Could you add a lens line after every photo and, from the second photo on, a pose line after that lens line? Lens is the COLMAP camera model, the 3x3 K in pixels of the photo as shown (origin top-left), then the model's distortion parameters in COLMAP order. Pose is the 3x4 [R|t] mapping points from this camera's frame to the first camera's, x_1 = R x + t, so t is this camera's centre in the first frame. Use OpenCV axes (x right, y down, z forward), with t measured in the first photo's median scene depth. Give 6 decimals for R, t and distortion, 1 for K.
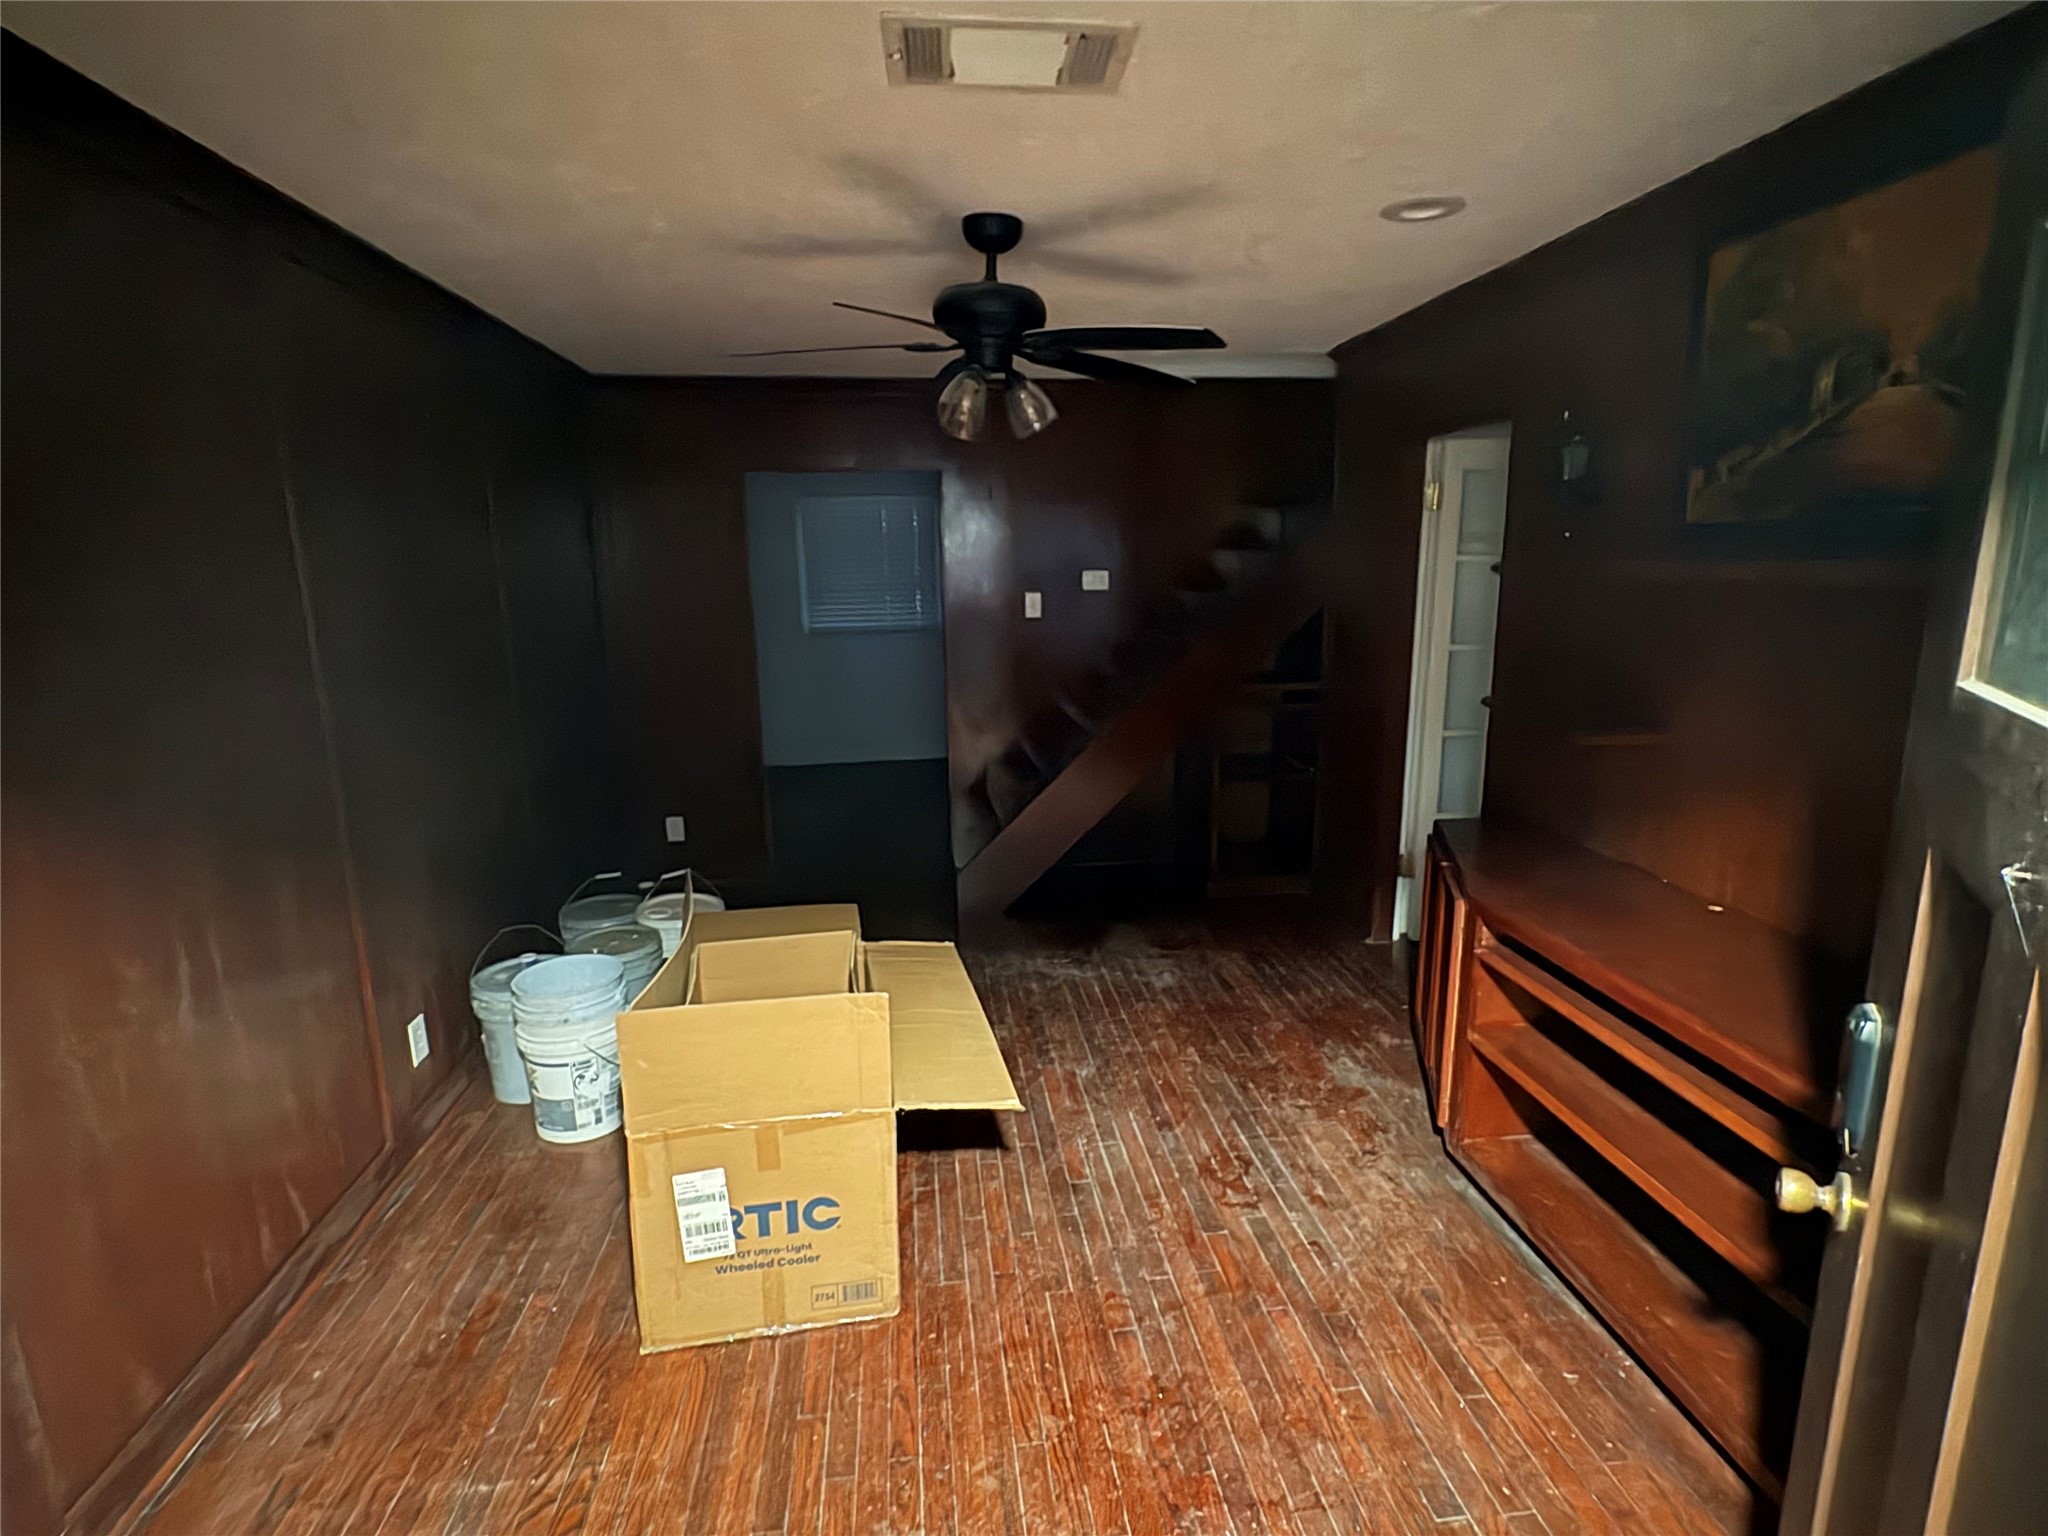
lens RADIAL K [[1016.3, 0, 1022.0], [0, 1016.3, 769.1], [0, 0, 1]] dist [-0.003969, 0.000026]
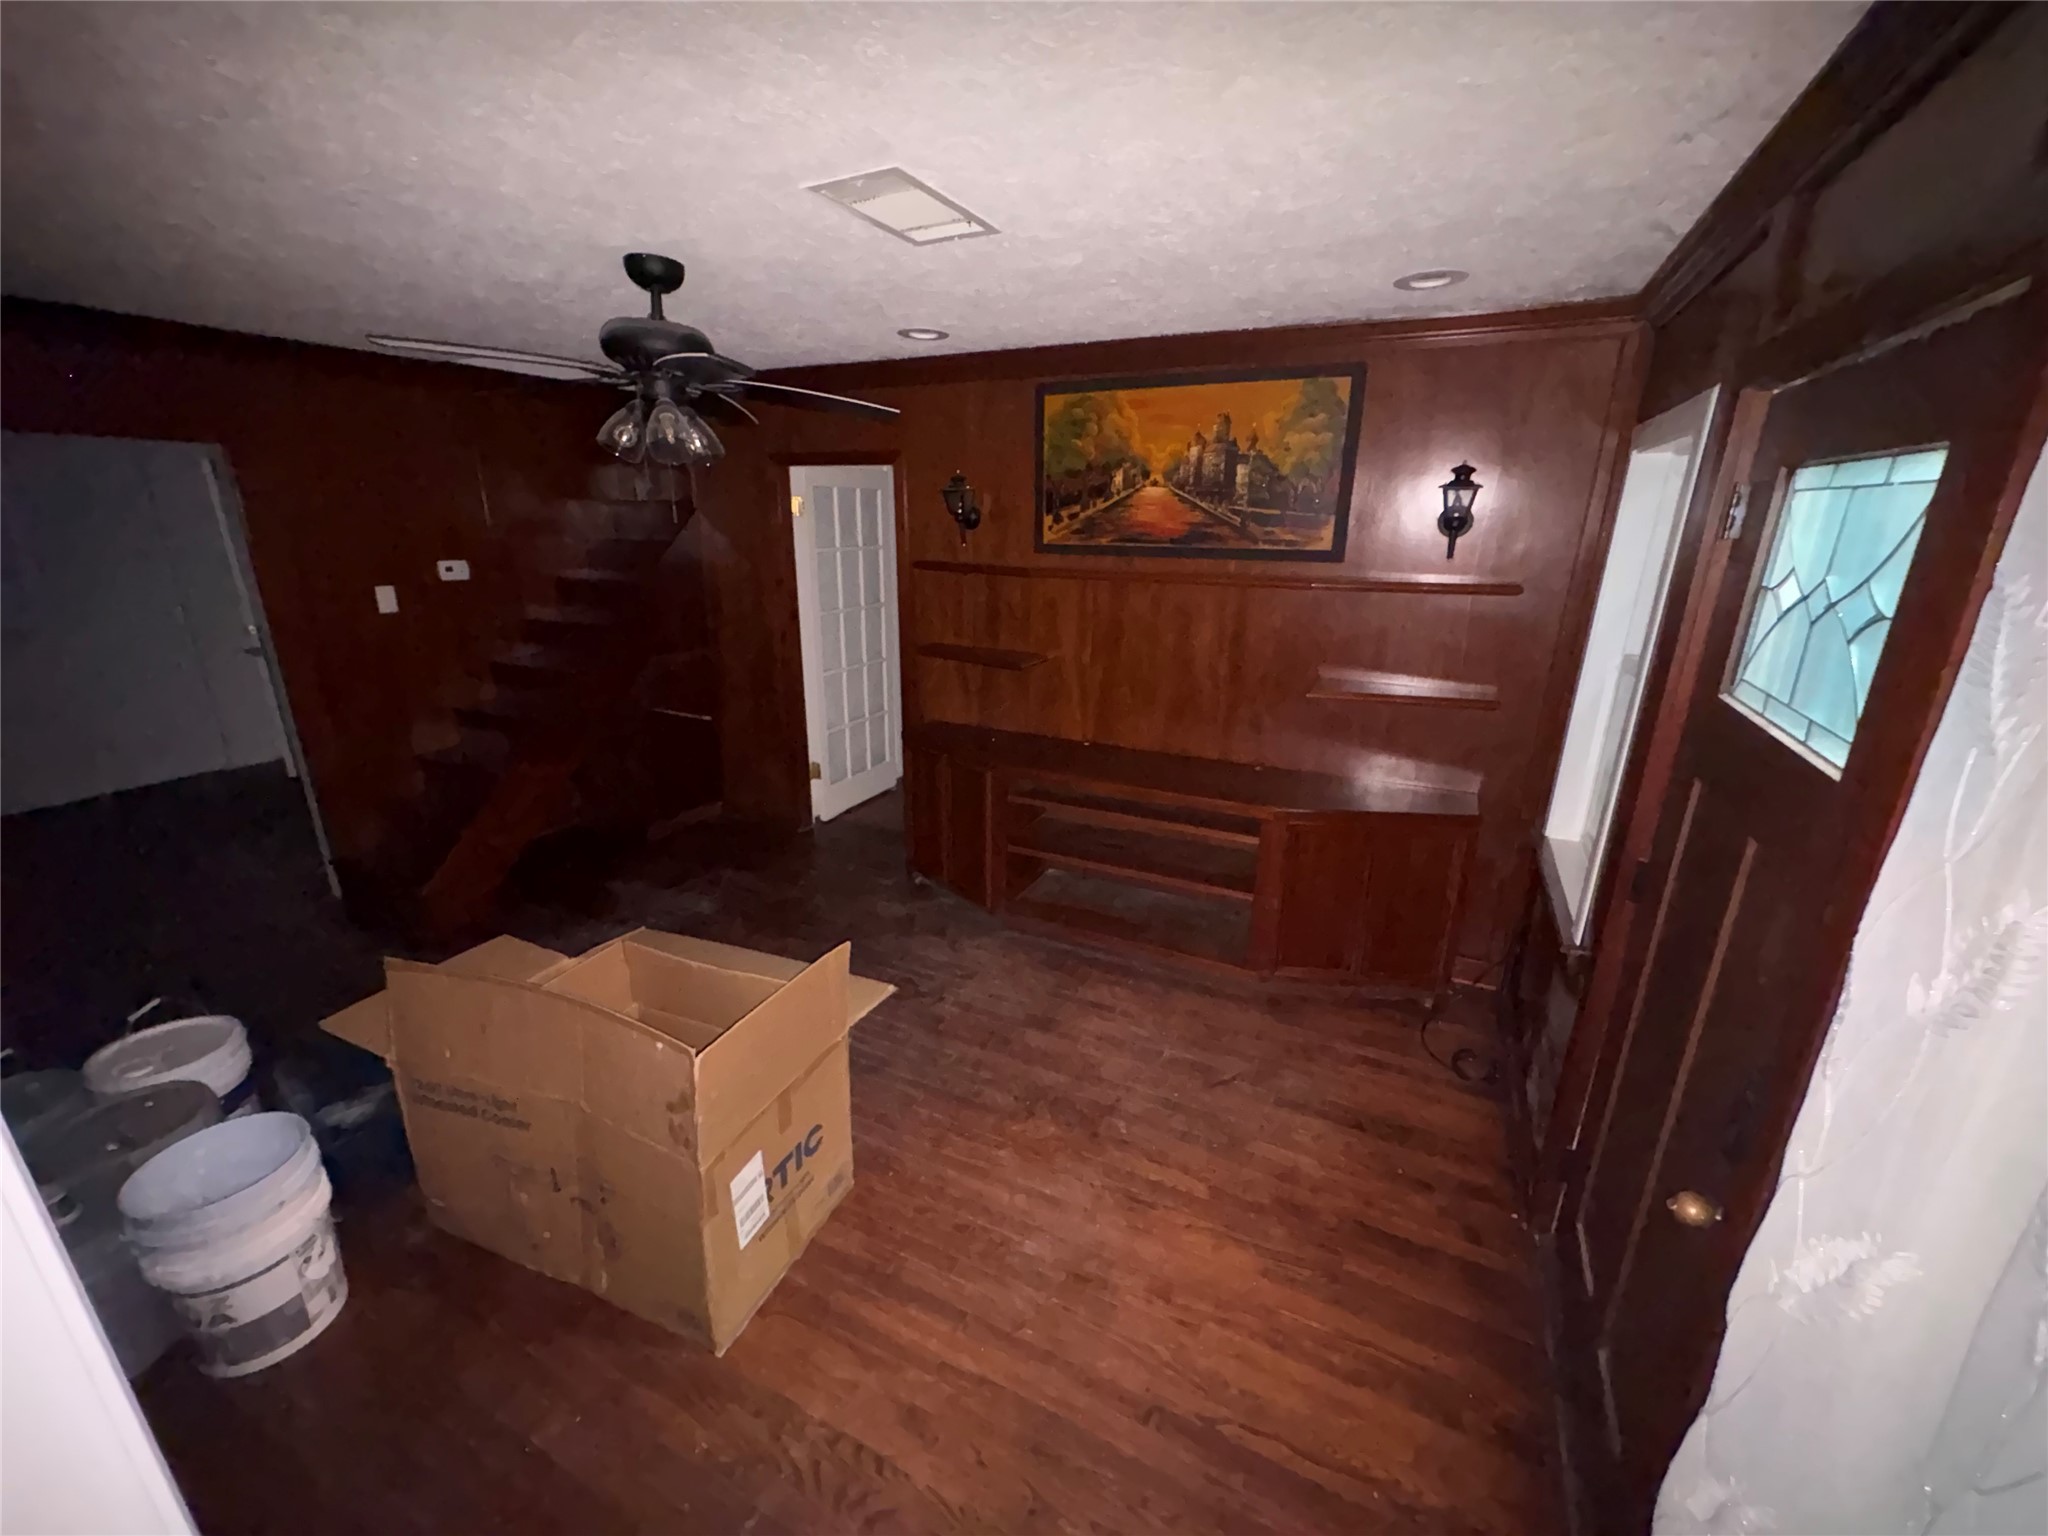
lens RADIAL K [[815.6, 0, 1023.0], [0, 815.6, 768.9], [0, 0, 1]] dist [0.001985, 0.000414]
pose [[0.544245, -0.230415, 0.806663, -0.728417], [0.152458, 0.972697, 0.174979, -0.121653], [-0.824957, 0.027751, 0.564514, 0.229610]]
